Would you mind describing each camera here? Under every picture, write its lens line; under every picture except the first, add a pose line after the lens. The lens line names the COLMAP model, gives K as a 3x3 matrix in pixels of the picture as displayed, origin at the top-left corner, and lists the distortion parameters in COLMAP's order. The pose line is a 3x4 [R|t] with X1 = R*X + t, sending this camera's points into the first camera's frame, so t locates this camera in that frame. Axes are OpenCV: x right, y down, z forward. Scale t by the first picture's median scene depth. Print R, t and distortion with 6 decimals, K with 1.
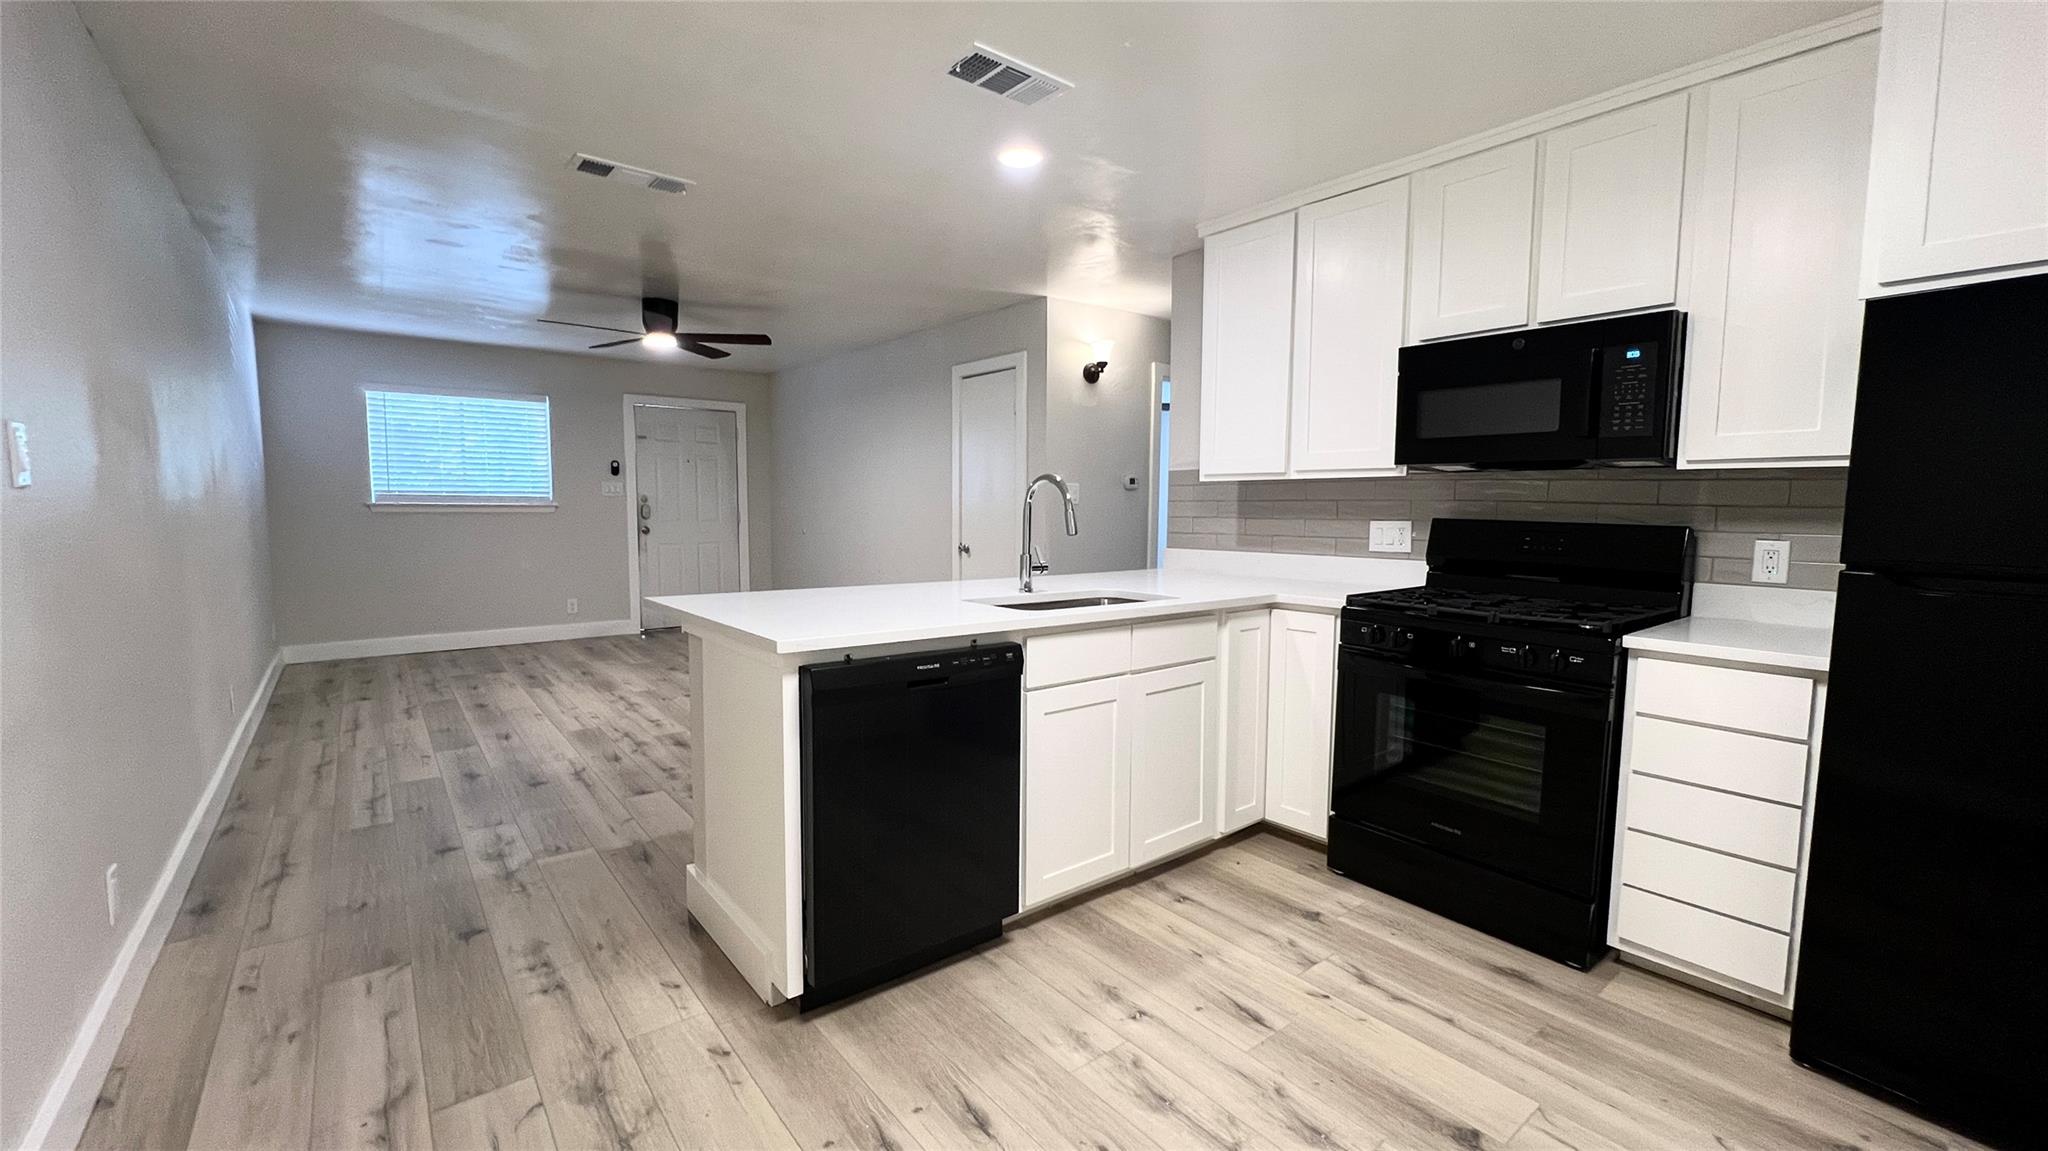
lens RADIAL K [[831.6, 0, 1024.0], [0, 831.6, 575.5], [0, 0, 1]] dist [0.009702, -0.009567]
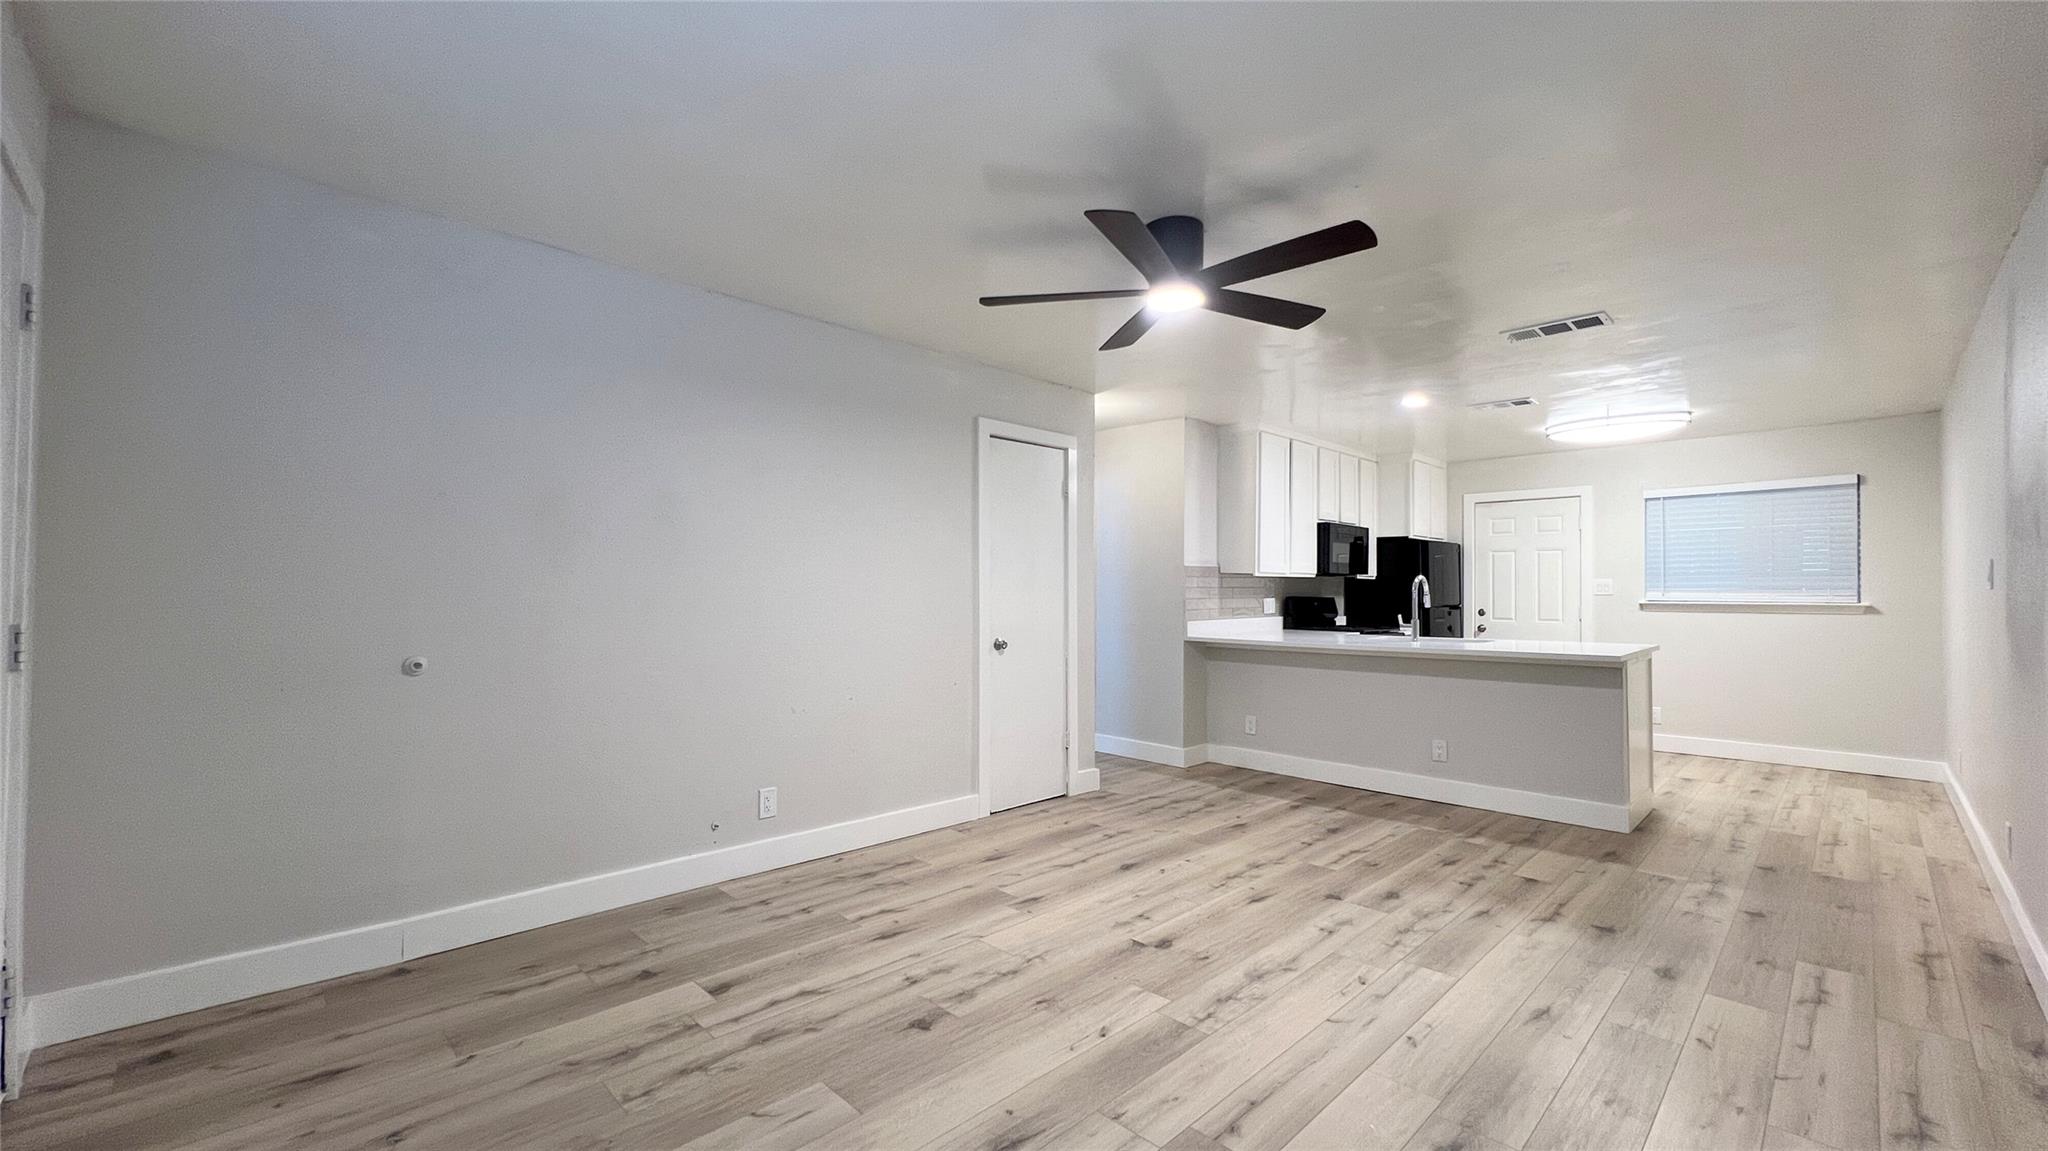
lens RADIAL K [[831.6, 0, 1024.0], [0, 831.6, 575.5], [0, 0, 1]] dist [0.009702, -0.009567]
pose [[-0.111057, 0.017828, 0.993654, -1.485395], [0.087689, 0.996115, -0.008071, -0.155109], [-0.989938, 0.086236, -0.112189, 1.802370]]
